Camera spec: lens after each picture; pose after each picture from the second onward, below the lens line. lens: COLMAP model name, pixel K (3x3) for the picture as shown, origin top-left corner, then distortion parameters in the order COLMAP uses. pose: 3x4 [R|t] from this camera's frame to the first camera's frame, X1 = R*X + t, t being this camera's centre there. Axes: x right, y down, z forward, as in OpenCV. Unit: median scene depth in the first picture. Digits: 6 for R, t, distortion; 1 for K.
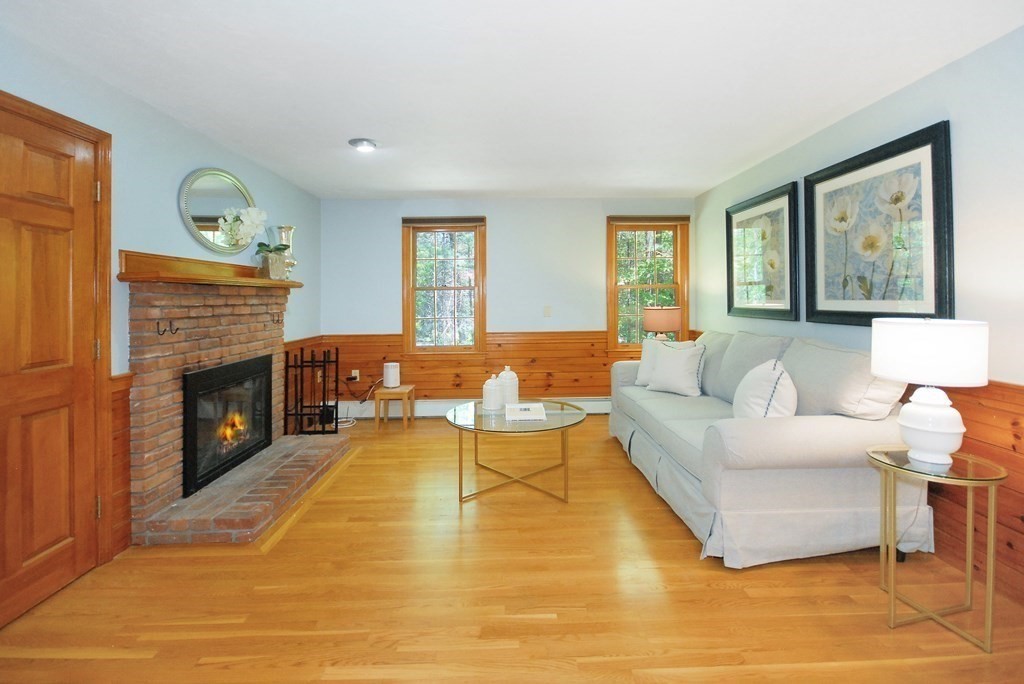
lens RADIAL K [[472.9, 0, 523.2], [0, 472.9, 292.9], [0, 0, 1]] dist [0.003714, -0.002377]
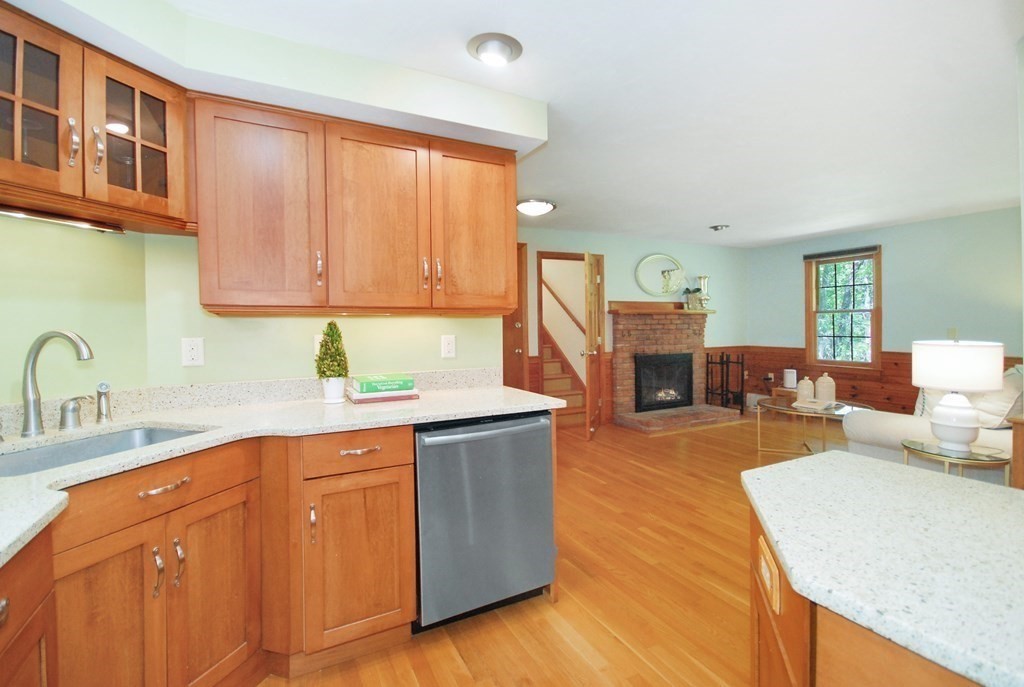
lens RADIAL K [[472.9, 0, 519.3], [0, 472.9, 343.4], [0, 0, 1]] dist [0.003714, -0.002377]
pose [[0.439499, 0.045627, -0.897083, 0.969331], [0.014219, 0.998231, 0.057738, -0.016552], [0.898130, -0.038132, 0.438073, -0.413732]]
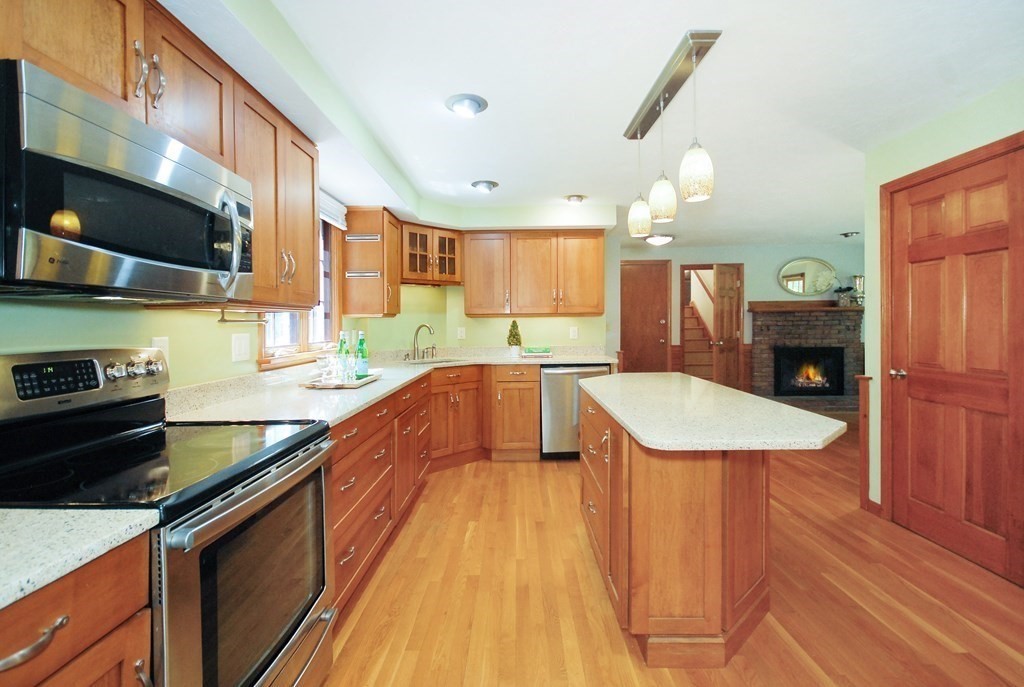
lens RADIAL K [[472.9, 0, 512.5], [0, 472.9, 352.5], [0, 0, 1]] dist [0.003714, -0.002377]
pose [[-0.035301, 0.077441, -0.996372, 1.811945], [0.021890, 0.996814, 0.076700, -0.026158], [0.999137, -0.019103, -0.036883, -0.298080]]
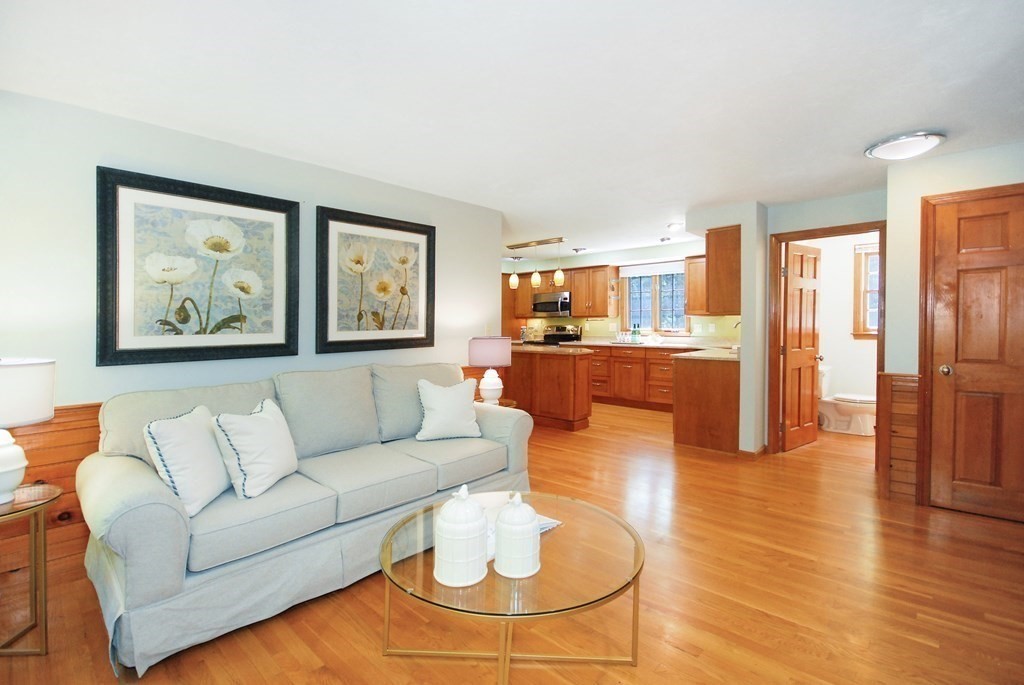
lens RADIAL K [[472.9, 0, 500.4], [0, 472.9, 338.8], [0, 0, 1]] dist [0.003714, -0.002377]
pose [[-0.717273, -0.004892, 0.696775, -0.395785], [0.013507, 0.999690, 0.020924, 0.014699], [-0.696661, 0.024420, -0.716985, 1.602331]]
